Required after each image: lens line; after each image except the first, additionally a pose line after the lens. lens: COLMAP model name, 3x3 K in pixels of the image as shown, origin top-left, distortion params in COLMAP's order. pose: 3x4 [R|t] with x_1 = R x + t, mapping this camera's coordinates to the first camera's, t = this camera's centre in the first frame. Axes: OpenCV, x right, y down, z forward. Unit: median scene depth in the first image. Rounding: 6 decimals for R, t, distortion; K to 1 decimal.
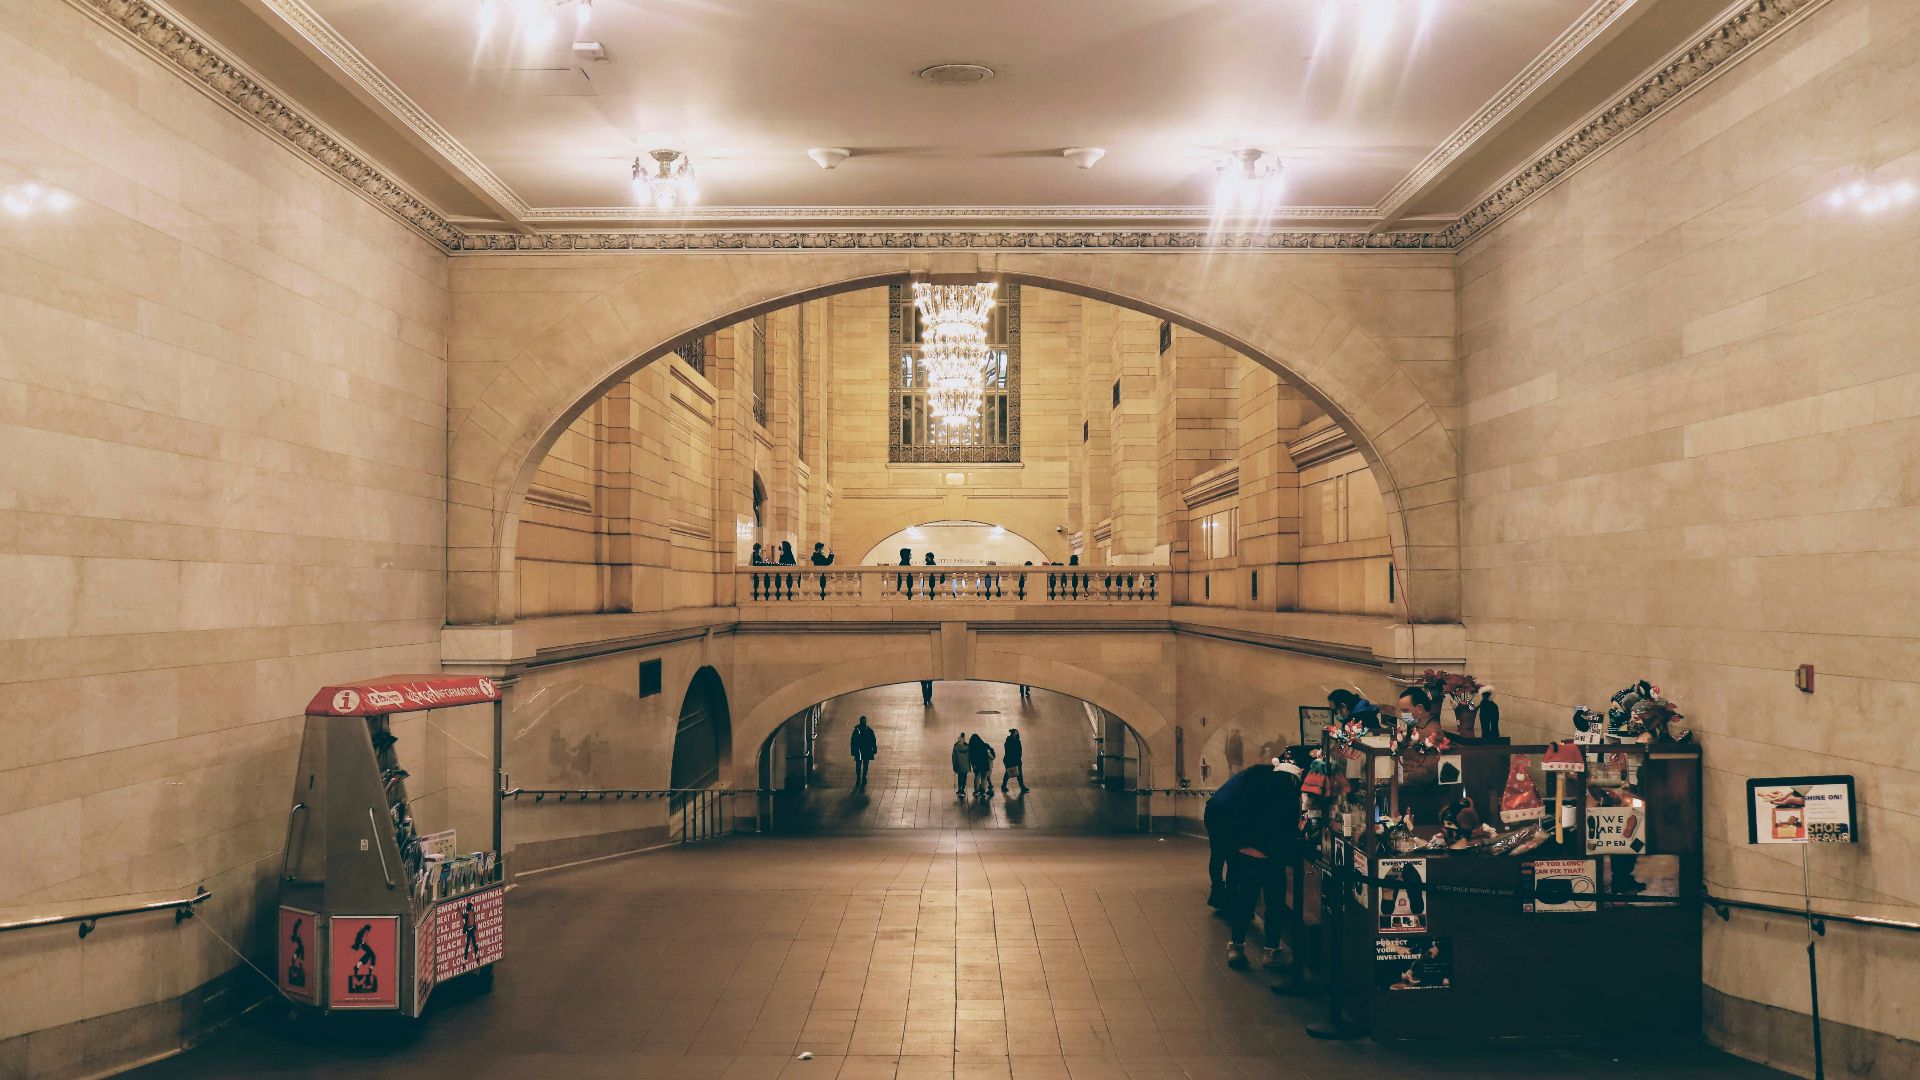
lens RADIAL K [[4017.8, 0, 961.9], [0, 4017.8, 540.1], [0, 0, 1]] dist [-0.041703, 0.000000]
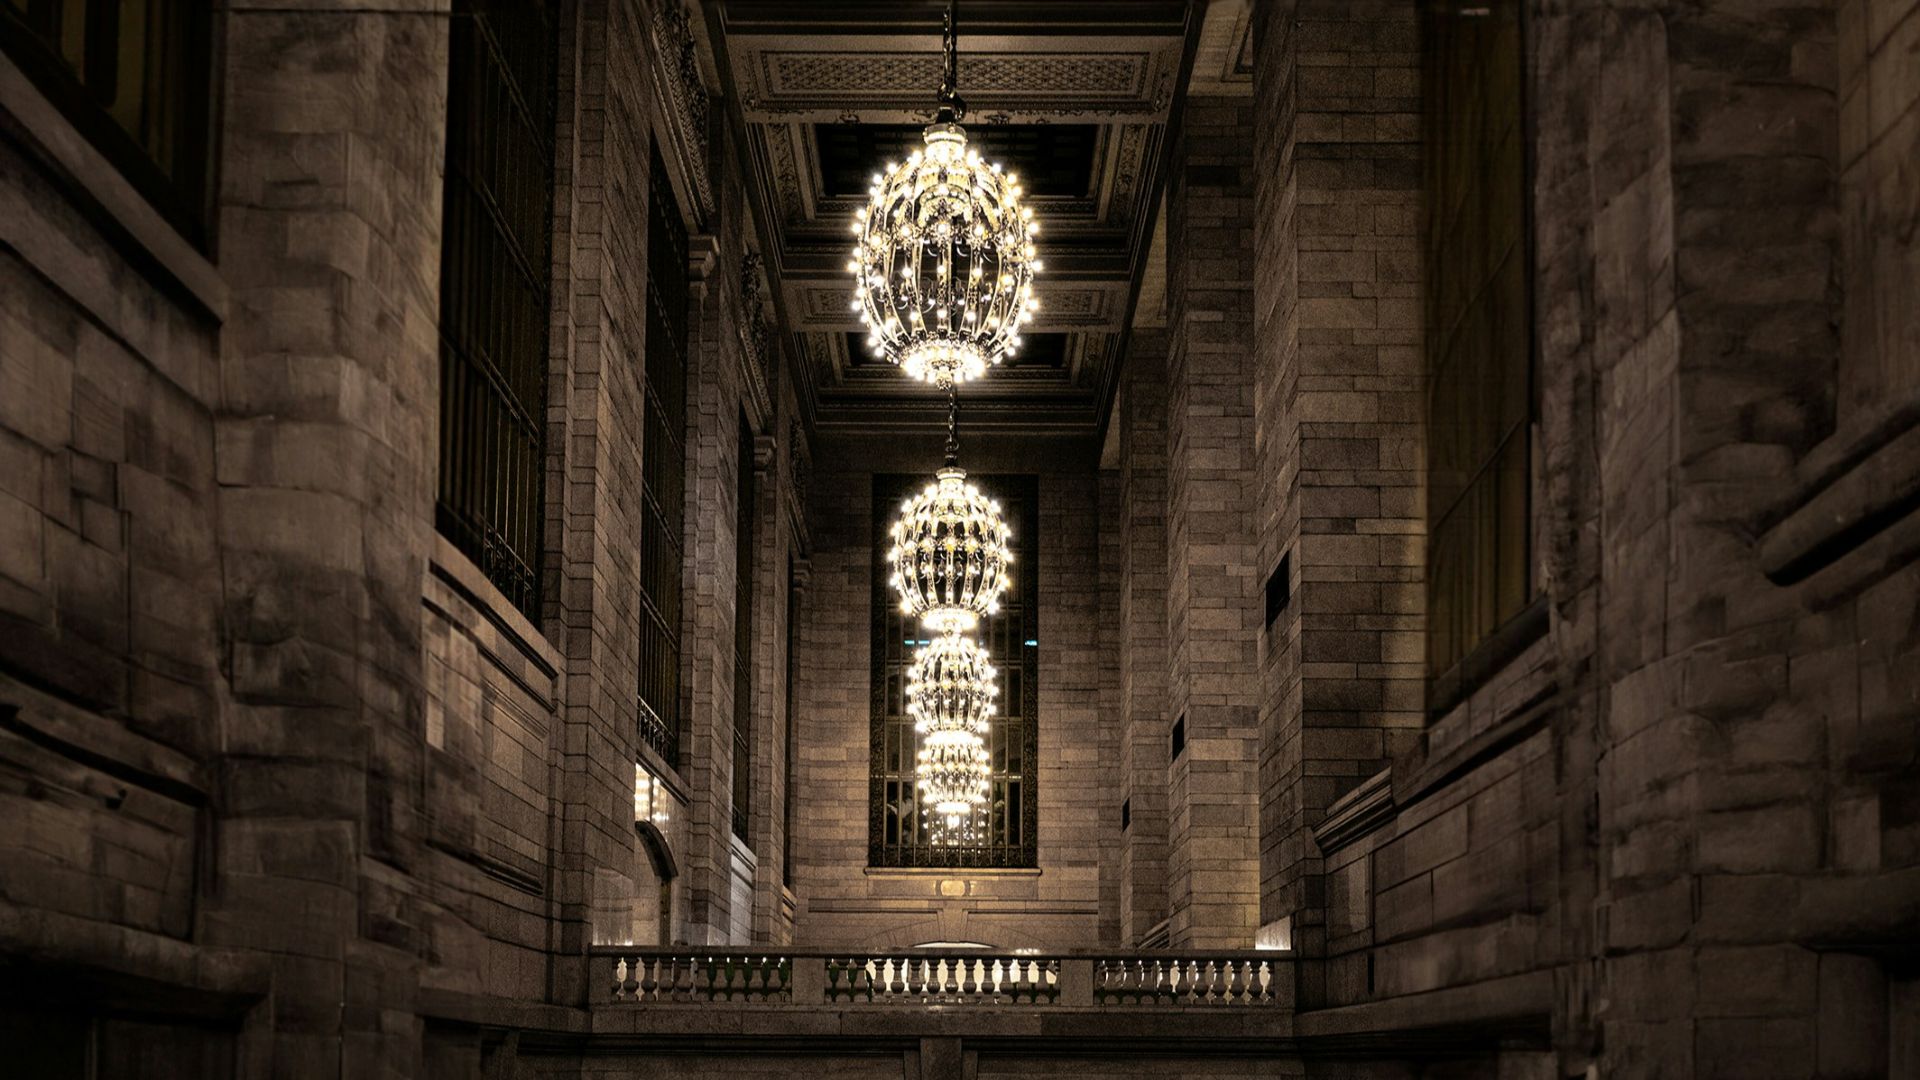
lens RADIAL K [[4017.8, 0, 953.9], [0, 4017.8, 540.1], [0, 0, 1]] dist [-0.041703, 0.000000]
pose [[0.999965, 0.007374, -0.003829, 0.000964], [-0.007776, 0.992919, -0.118538, 0.010100], [0.002928, 0.118563, 0.992942, 0.220442]]
